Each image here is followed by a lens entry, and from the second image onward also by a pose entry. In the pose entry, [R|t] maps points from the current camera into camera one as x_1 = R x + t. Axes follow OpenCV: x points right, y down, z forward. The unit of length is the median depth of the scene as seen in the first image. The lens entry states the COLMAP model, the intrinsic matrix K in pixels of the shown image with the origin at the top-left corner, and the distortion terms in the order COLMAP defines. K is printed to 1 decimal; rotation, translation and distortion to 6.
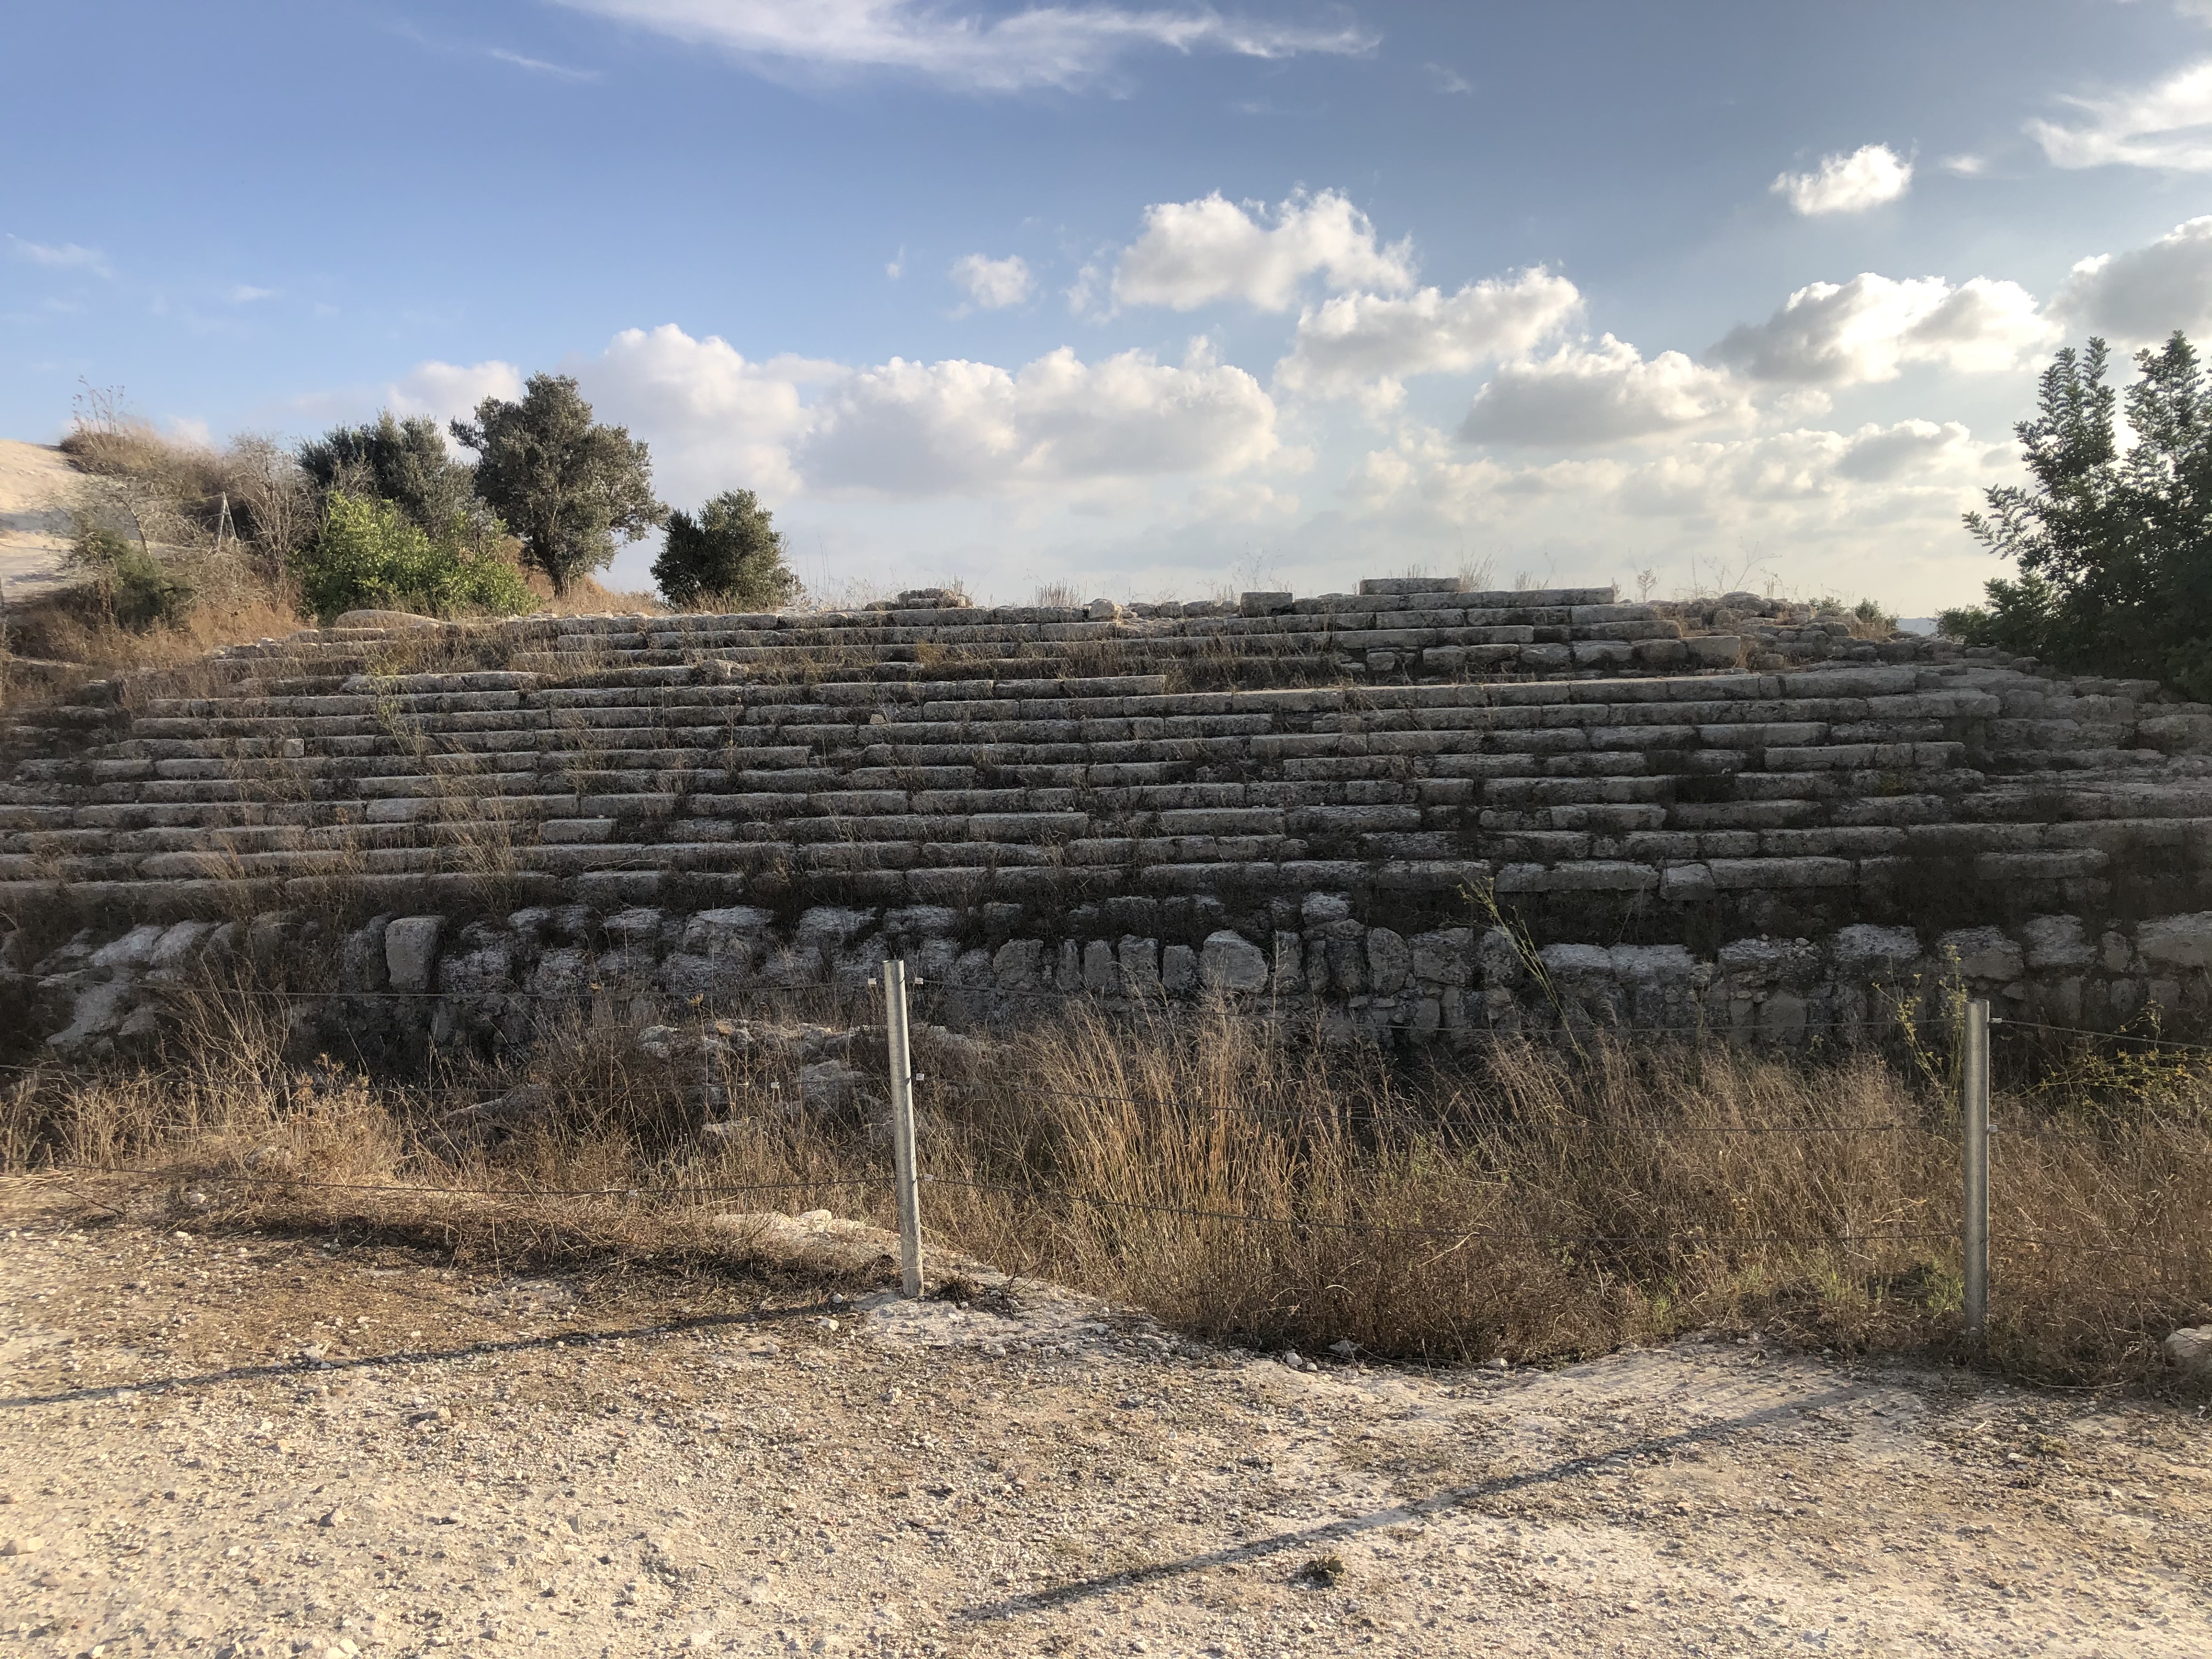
lens RADIAL K [[1755.0, 0, 1106.0], [0, 1755.0, 829.5], [0, 0, 1]] dist [0.064142, -0.004739]
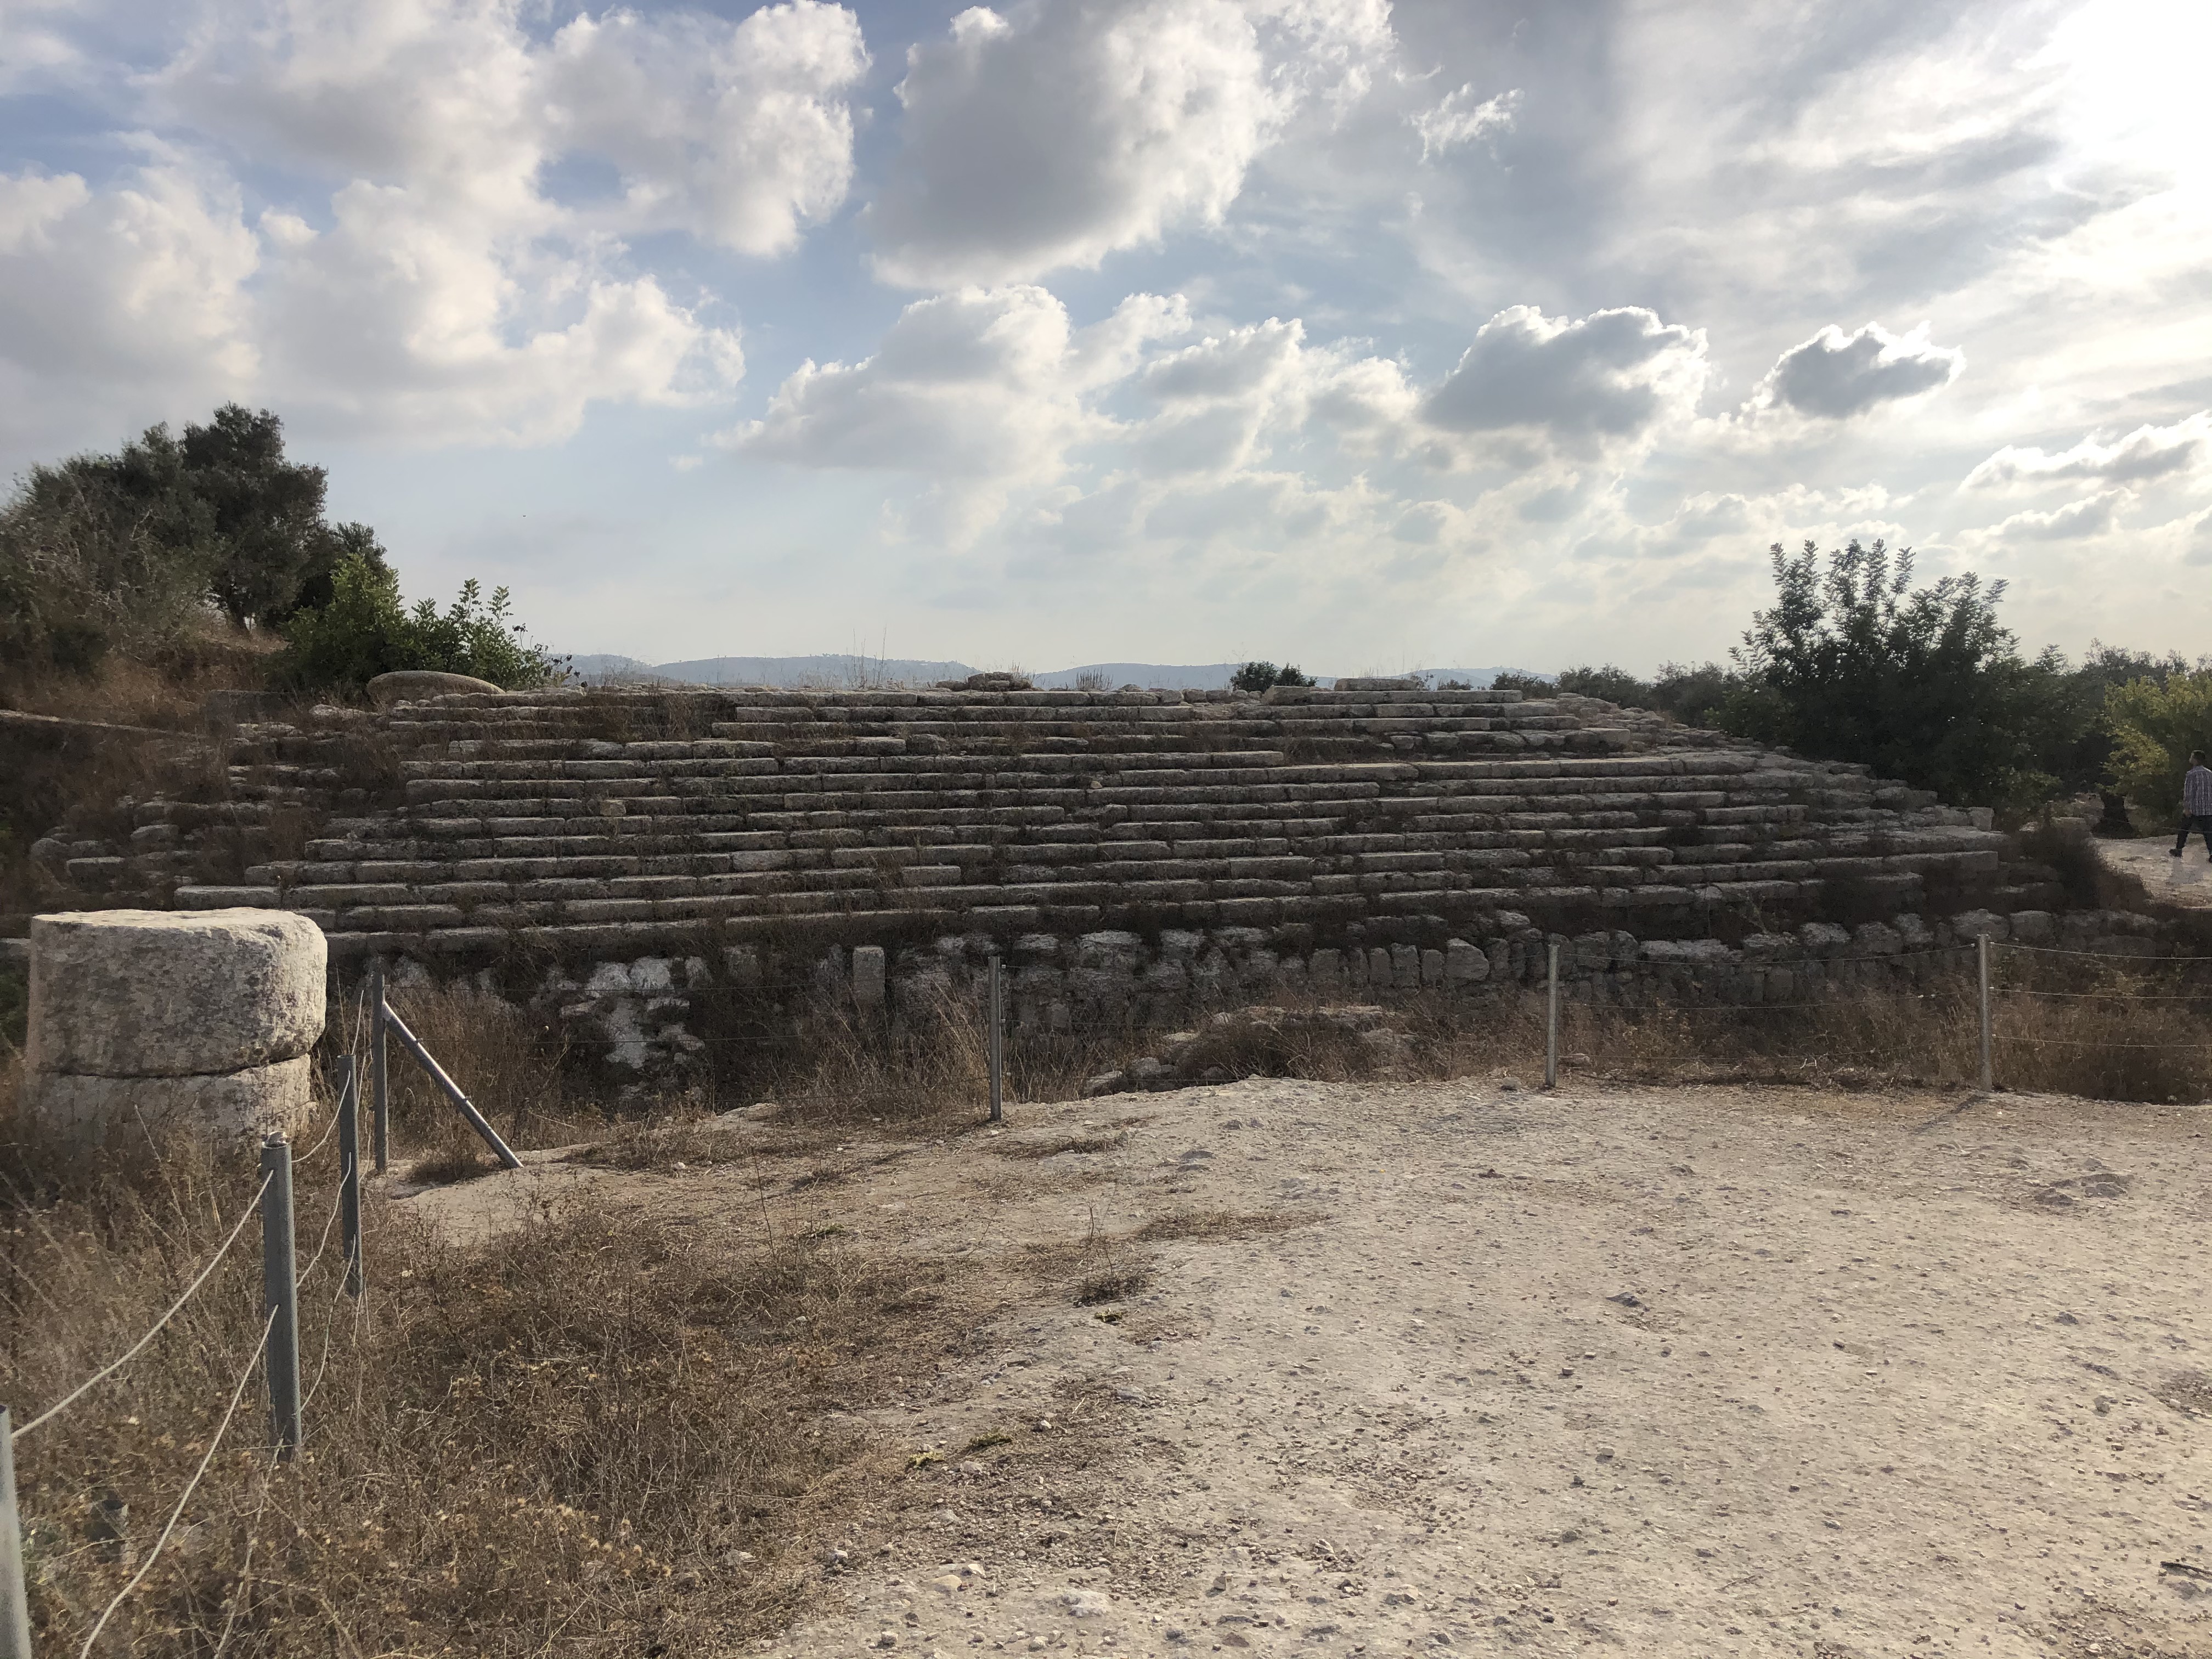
lens RADIAL K [[1755.0, 0, 1106.0], [0, 1755.0, 829.5], [0, 0, 1]] dist [0.064142, -0.004739]
pose [[0.927693, -0.005261, 0.373308, -0.711390], [0.012428, 0.999782, -0.016793, -0.010041], [-0.373138, 0.020218, 0.927555, -0.219846]]
